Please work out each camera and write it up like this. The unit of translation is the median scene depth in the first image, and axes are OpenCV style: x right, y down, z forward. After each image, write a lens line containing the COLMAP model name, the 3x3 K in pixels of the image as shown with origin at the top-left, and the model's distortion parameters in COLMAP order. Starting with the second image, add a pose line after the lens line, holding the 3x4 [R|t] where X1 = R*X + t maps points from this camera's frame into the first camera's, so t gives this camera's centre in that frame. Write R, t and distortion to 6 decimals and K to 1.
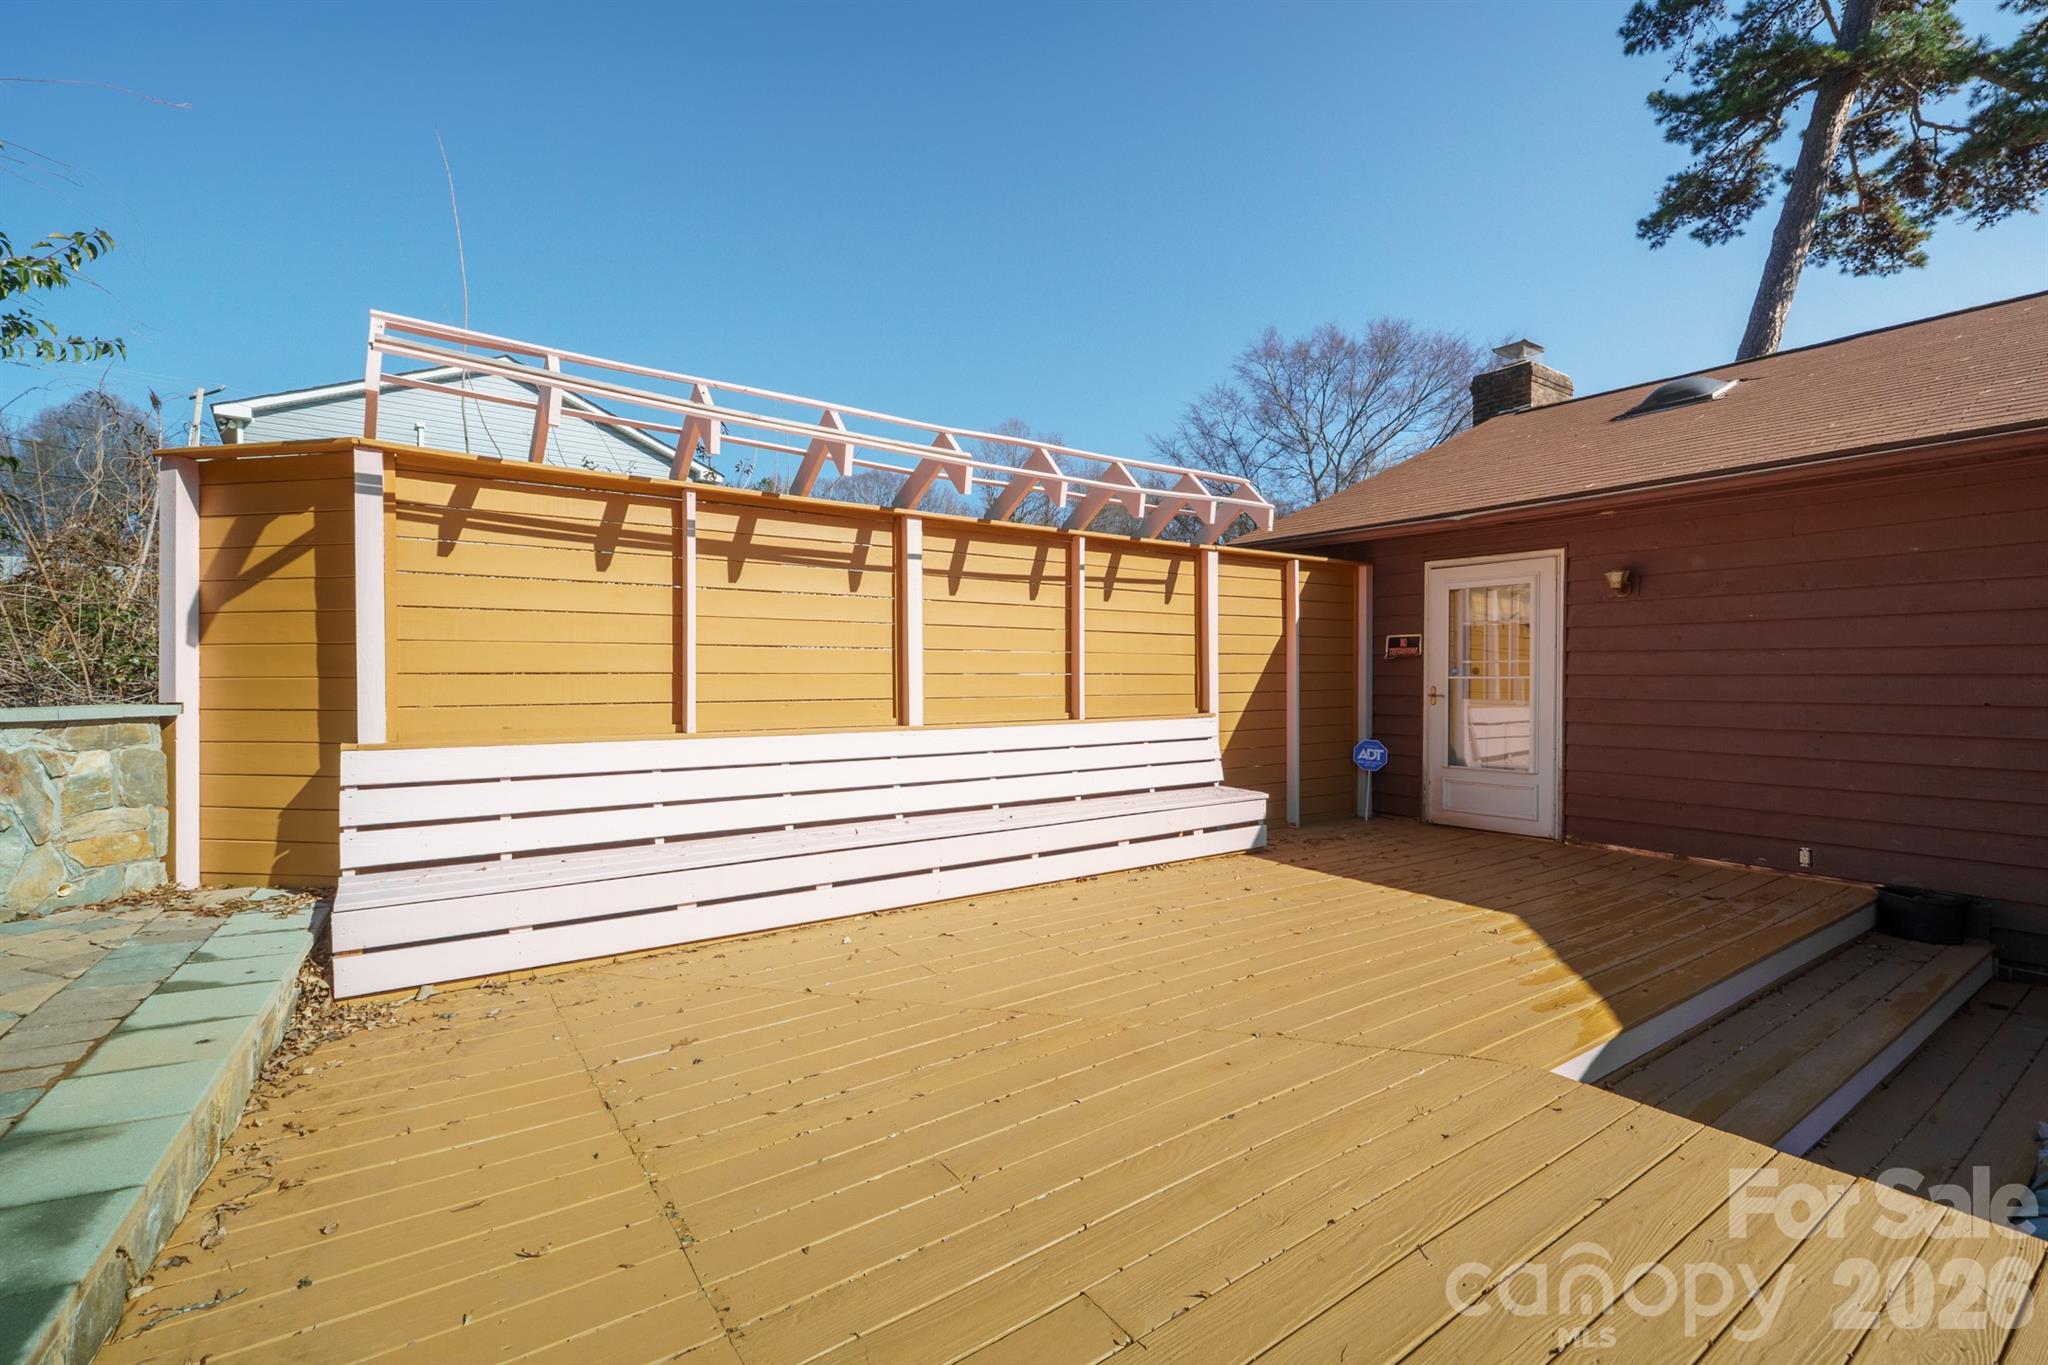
lens RADIAL K [[870.1, 0, 992.4], [0, 870.1, 680.5], [0, 0, 1]] dist [-0.006283, -0.000059]
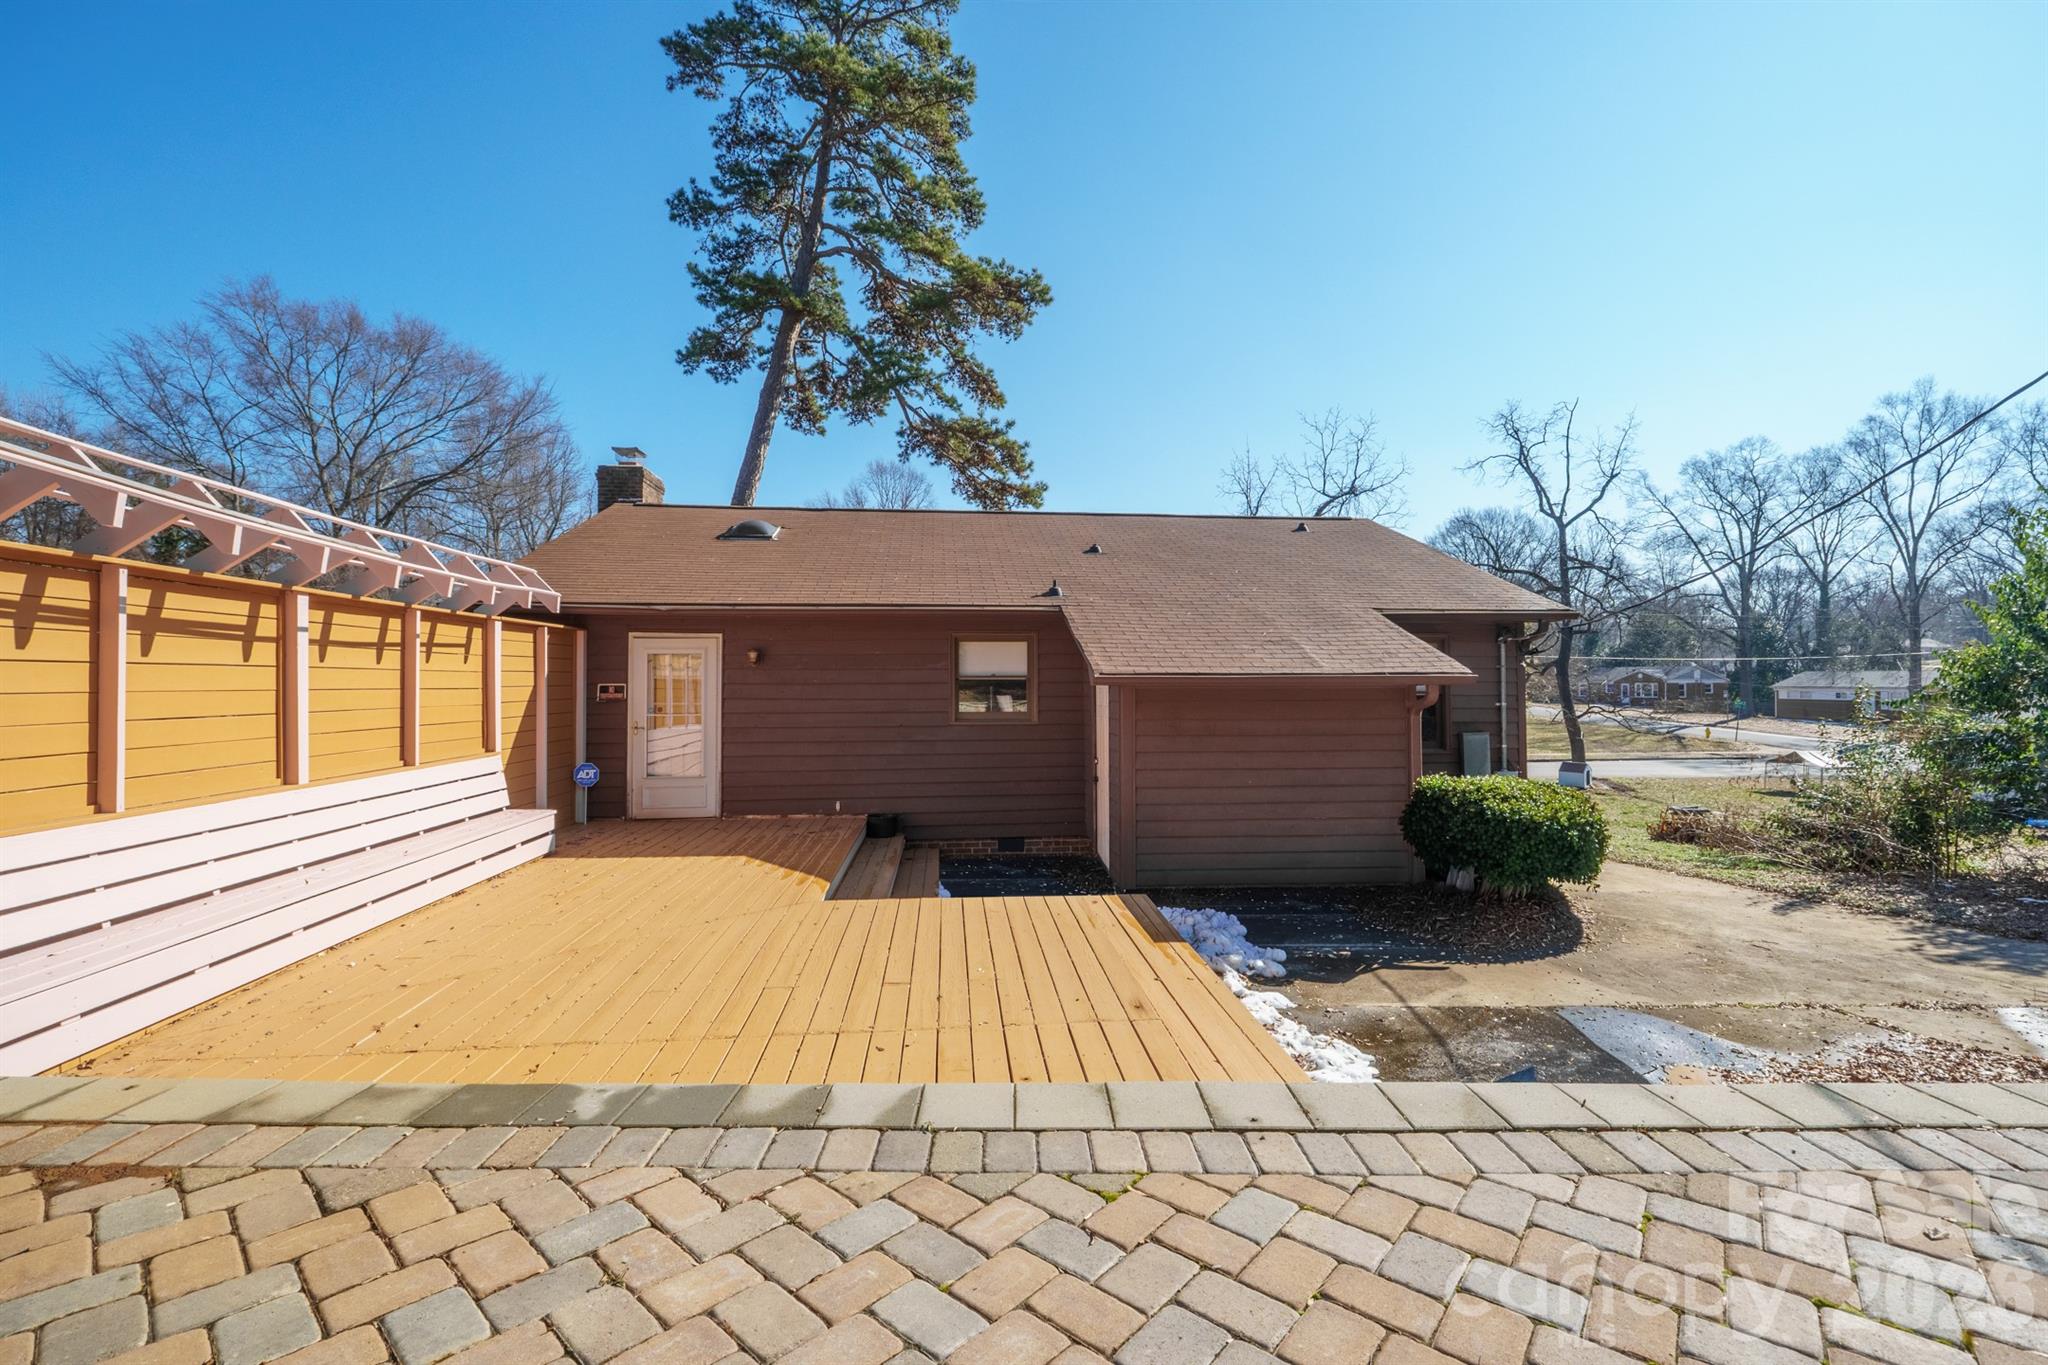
lens RADIAL K [[870.1, 0, 1025.3], [0, 870.1, 682.2], [0, 0, 1]] dist [-0.006283, -0.000059]
pose [[0.472539, 0.002408, 0.881307, -0.440858], [0.006037, 0.999964, -0.005969, -0.045549], [-0.881289, 0.008141, 0.472507, -0.223177]]
